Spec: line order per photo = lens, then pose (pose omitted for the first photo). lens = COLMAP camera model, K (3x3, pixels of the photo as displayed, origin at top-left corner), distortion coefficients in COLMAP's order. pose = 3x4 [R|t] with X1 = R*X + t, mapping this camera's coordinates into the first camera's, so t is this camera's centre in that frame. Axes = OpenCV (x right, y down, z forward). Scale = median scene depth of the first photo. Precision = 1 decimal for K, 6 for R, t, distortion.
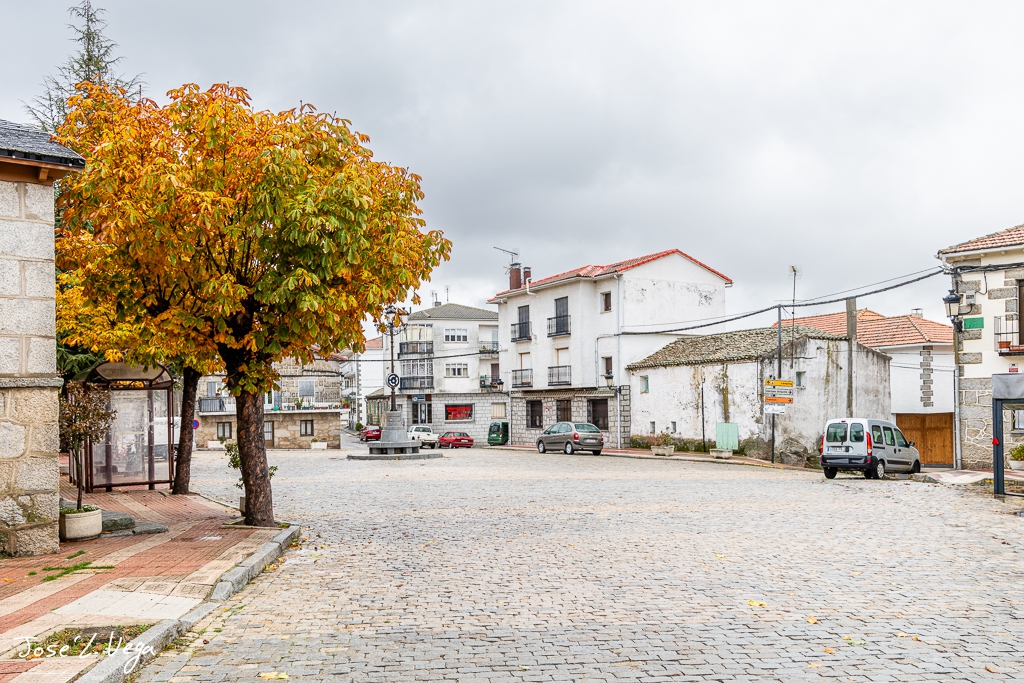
lens RADIAL K [[874.8, 0, 511.5], [0, 874.8, 343.3], [0, 0, 1]] dist [0.041734, -0.000533]
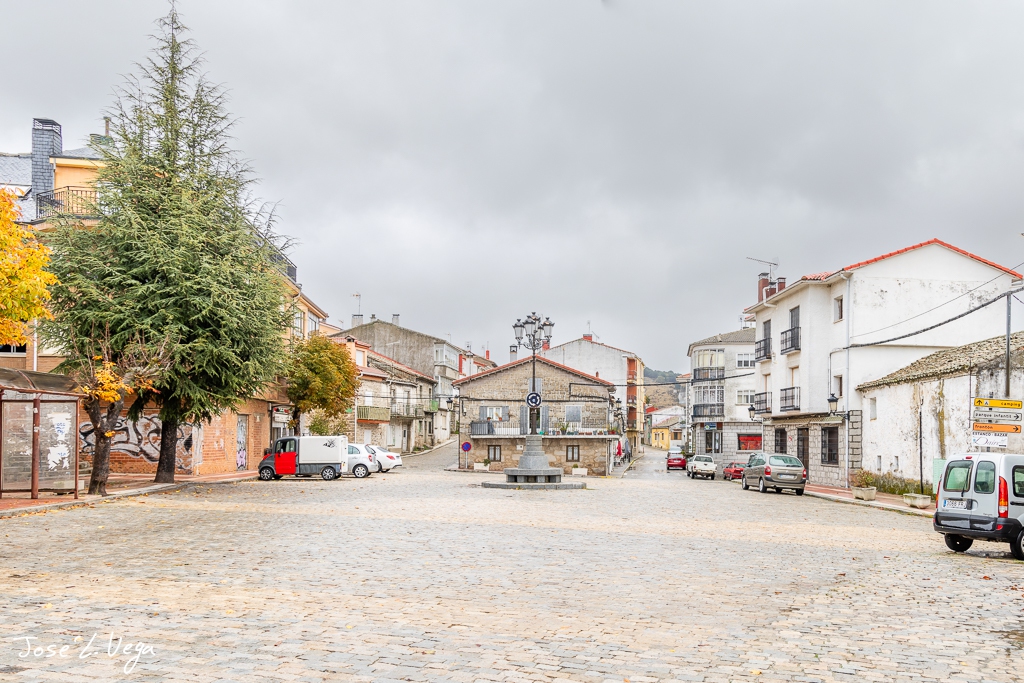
lens RADIAL K [[855.8, 0, 512.9], [0, 855.8, 377.0], [0, 0, 1]] dist [0.020896, 0.004738]
pose [[0.927845, -0.005069, -0.372931, 0.123594], [0.006647, 0.999974, 0.002944, 0.012054], [0.372906, -0.005211, 0.927855, 0.136948]]
